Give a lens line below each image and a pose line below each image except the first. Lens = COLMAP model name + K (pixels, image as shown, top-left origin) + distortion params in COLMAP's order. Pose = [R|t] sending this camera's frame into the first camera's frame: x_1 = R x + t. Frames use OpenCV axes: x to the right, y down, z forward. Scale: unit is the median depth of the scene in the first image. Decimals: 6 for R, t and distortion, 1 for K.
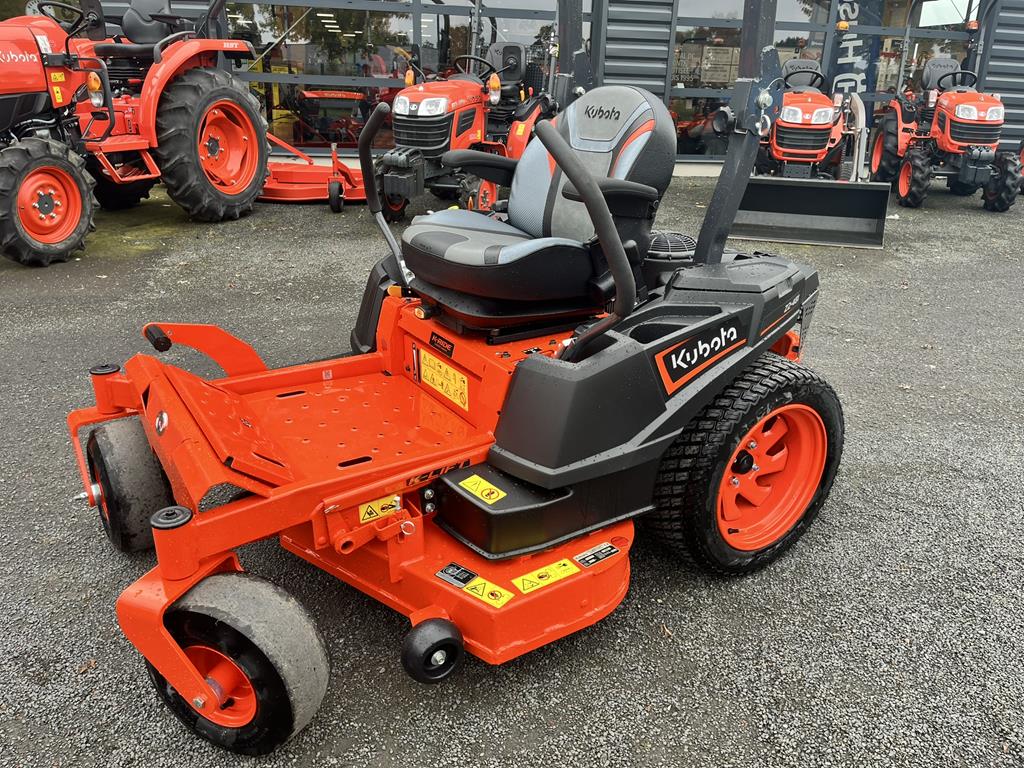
lens RADIAL K [[768.7, 0, 512.0], [0, 768.7, 384.0], [0, 0, 1]] dist [0.105736, -0.148670]
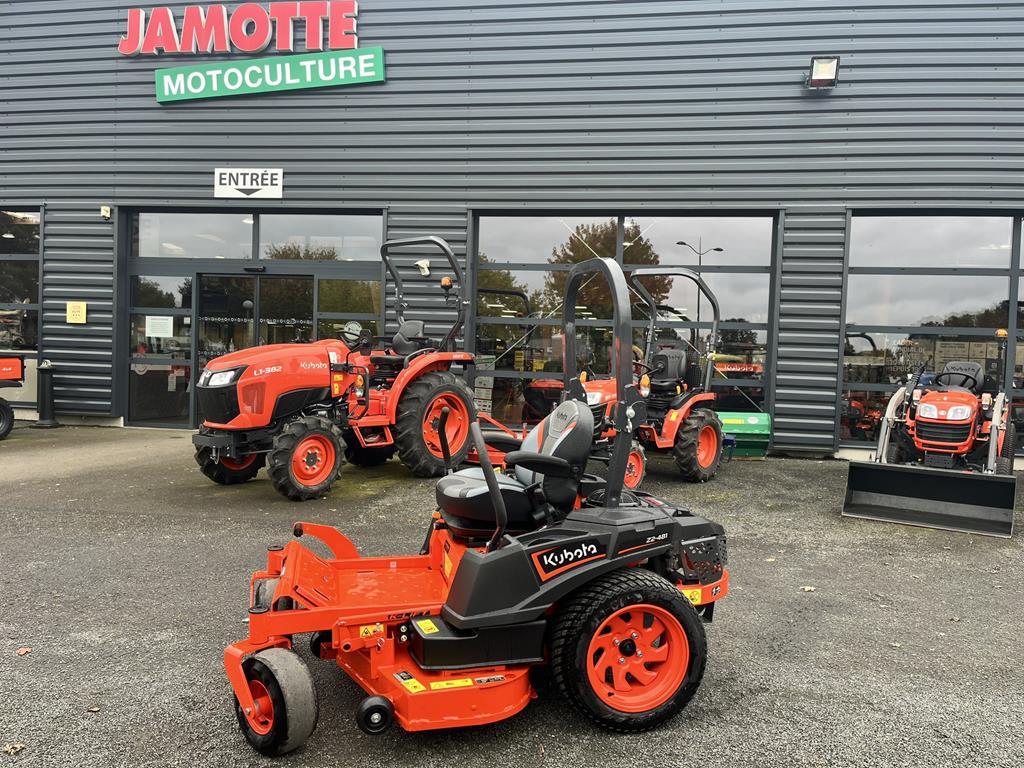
lens RADIAL K [[753.1, 0, 512.0], [0, 753.1, 384.0], [0, 0, 1]] dist [0.043570, -0.003365]
pose [[0.945248, 0.010071, -0.326199, 0.527674], [-0.120758, 0.939374, -0.320927, 0.114899], [0.303191, 0.342747, 0.889157, -0.477964]]
